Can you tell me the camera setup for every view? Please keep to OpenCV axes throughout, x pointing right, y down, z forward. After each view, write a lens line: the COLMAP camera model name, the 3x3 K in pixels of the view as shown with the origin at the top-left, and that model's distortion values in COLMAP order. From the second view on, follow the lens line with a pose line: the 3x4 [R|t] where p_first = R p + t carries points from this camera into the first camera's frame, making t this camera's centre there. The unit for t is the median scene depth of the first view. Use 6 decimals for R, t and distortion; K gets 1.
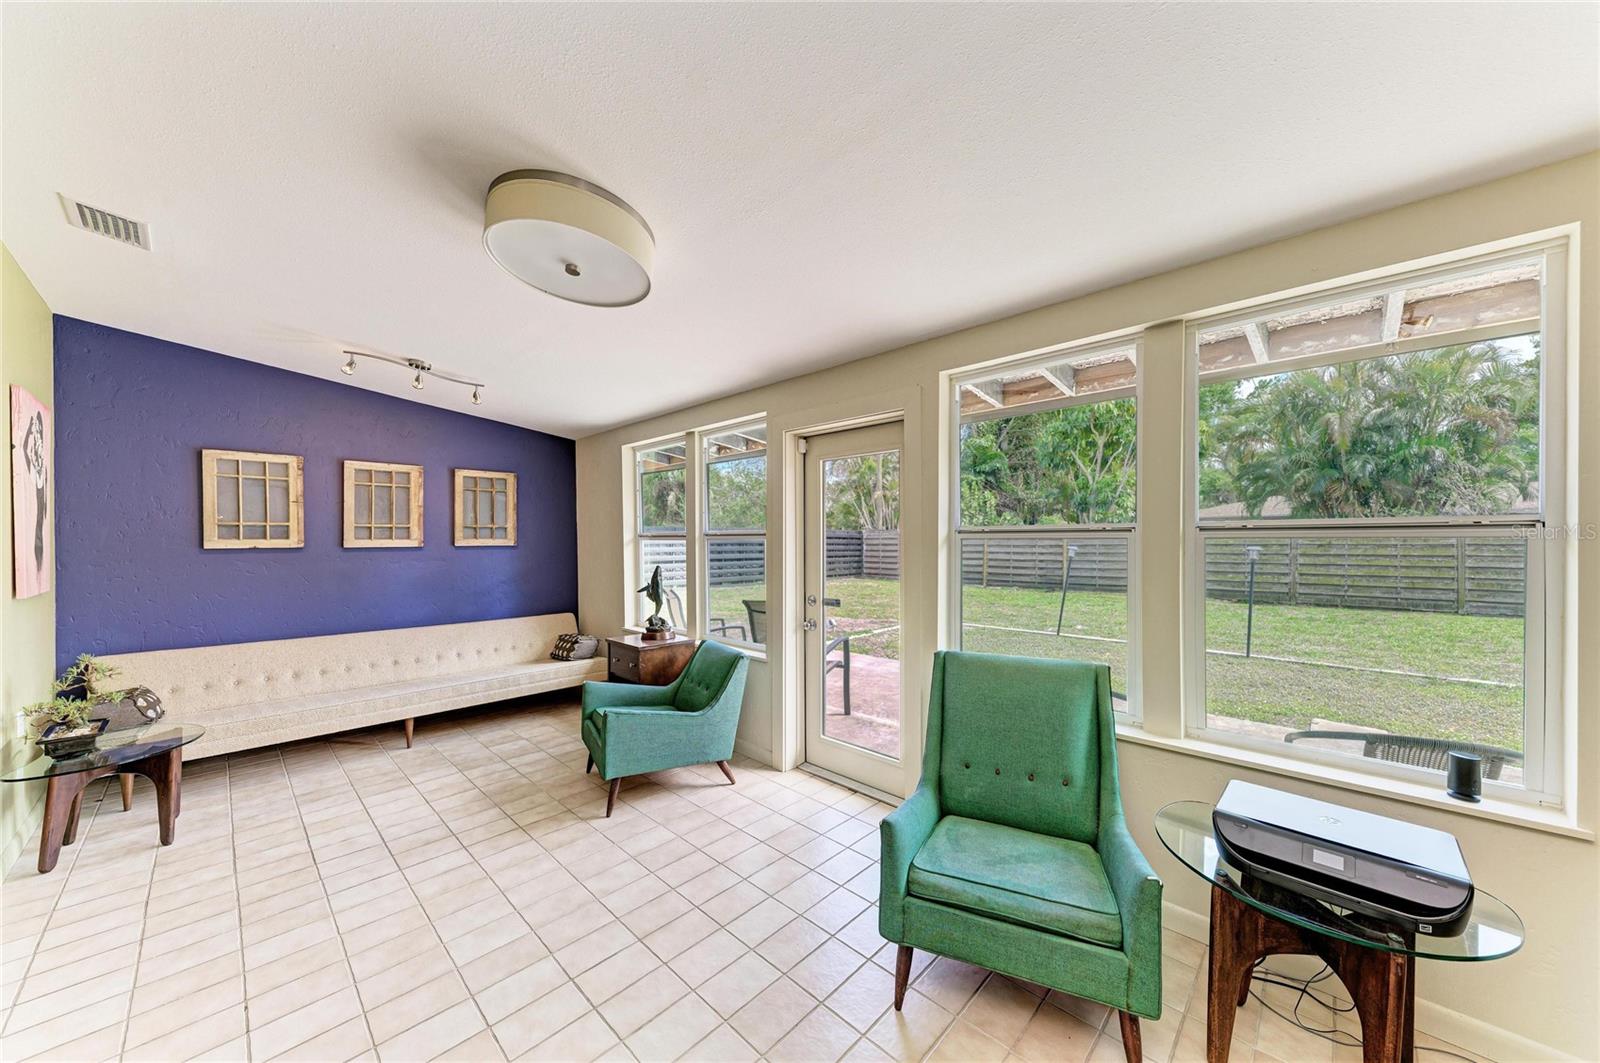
lens RADIAL K [[552.6, 0, 813.1], [0, 552.6, 537.5], [0, 0, 1]] dist [0.006593, -0.000616]
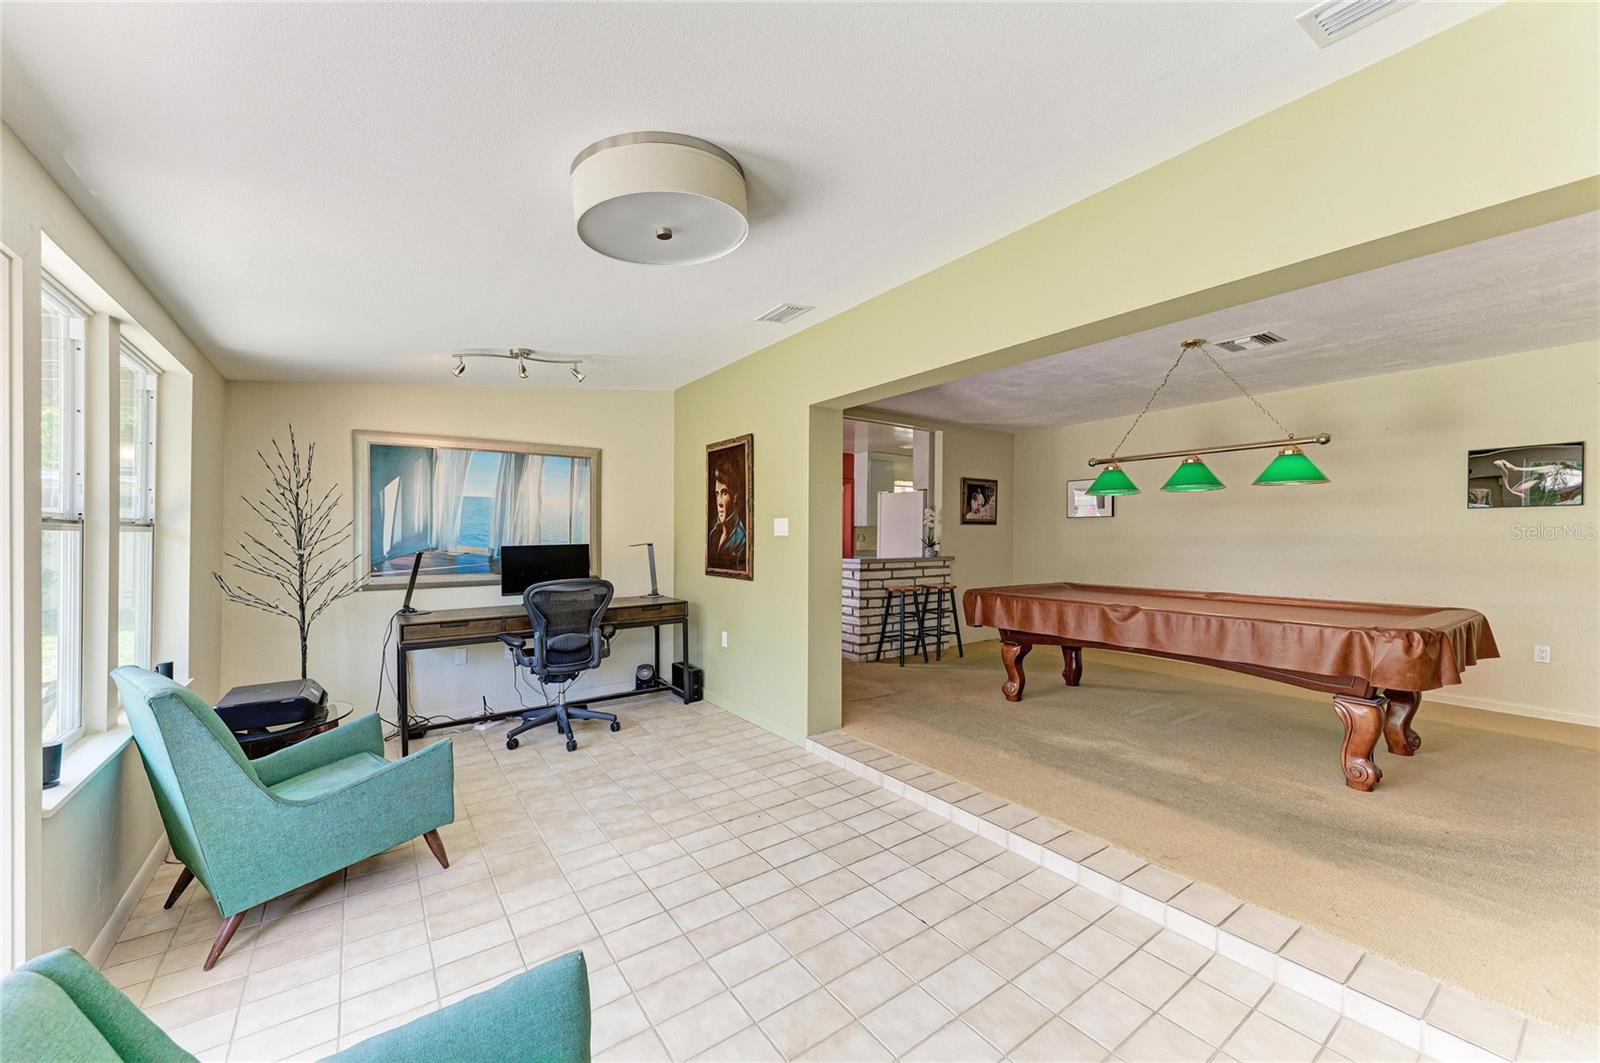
lens RADIAL K [[633.2, 0, 811.4], [0, 633.2, 536.3], [0, 0, 1]] dist [0.016318, -0.004573]
pose [[-0.982523, 0.004297, 0.186092, -0.412827], [0.003651, 0.999986, -0.003815, 0.010655], [-0.186106, -0.003069, -0.982525, 0.945436]]
